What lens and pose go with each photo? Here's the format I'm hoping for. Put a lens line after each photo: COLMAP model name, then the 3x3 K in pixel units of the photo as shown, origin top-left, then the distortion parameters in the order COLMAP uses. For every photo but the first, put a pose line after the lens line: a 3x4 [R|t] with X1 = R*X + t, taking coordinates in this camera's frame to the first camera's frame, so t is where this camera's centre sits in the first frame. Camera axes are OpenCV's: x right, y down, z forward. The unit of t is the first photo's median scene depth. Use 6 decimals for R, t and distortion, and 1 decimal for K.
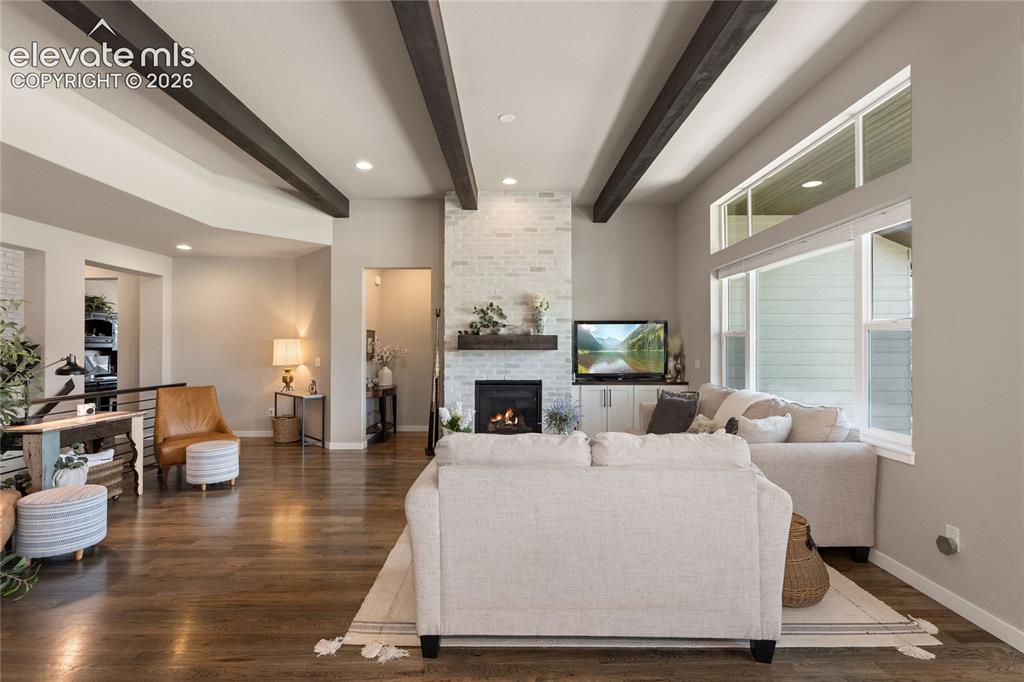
lens RADIAL K [[471.9, 0, 512.0], [0, 471.9, 341.0], [0, 0, 1]] dist [-0.000273, -0.000005]
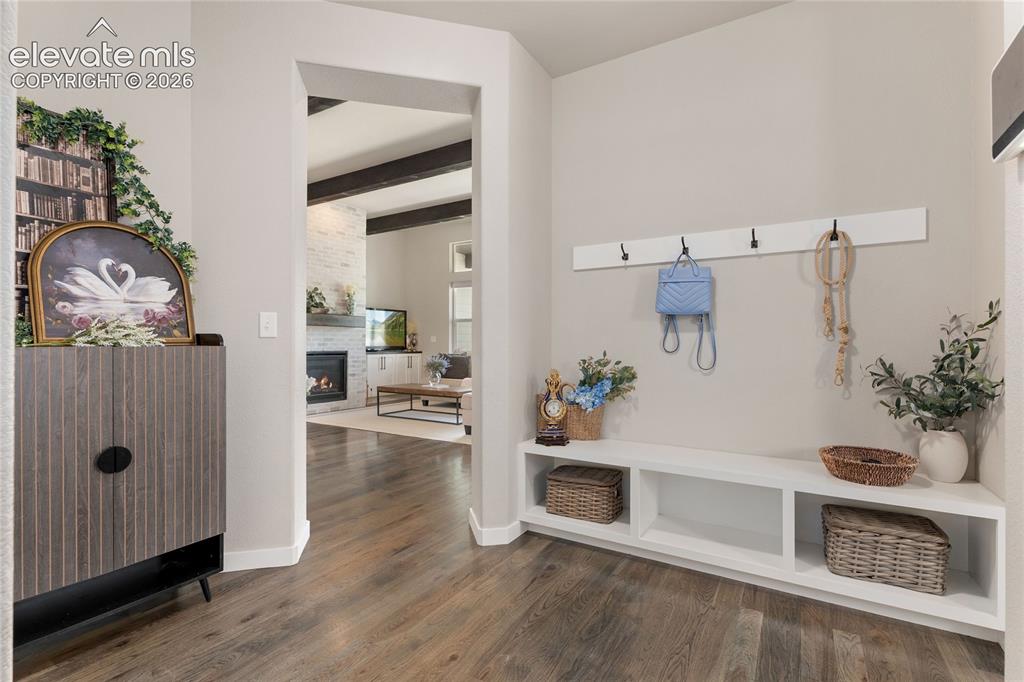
lens RADIAL K [[471.9, 0, 512.0], [0, 471.9, 341.0], [0, 0, 1]] dist [-0.000273, -0.000005]
pose [[0.531520, 0.004065, 0.847036, -0.796020], [-0.013569, 0.999901, 0.003716, 0.044952], [-0.846937, -0.013469, 0.531523, -0.074631]]
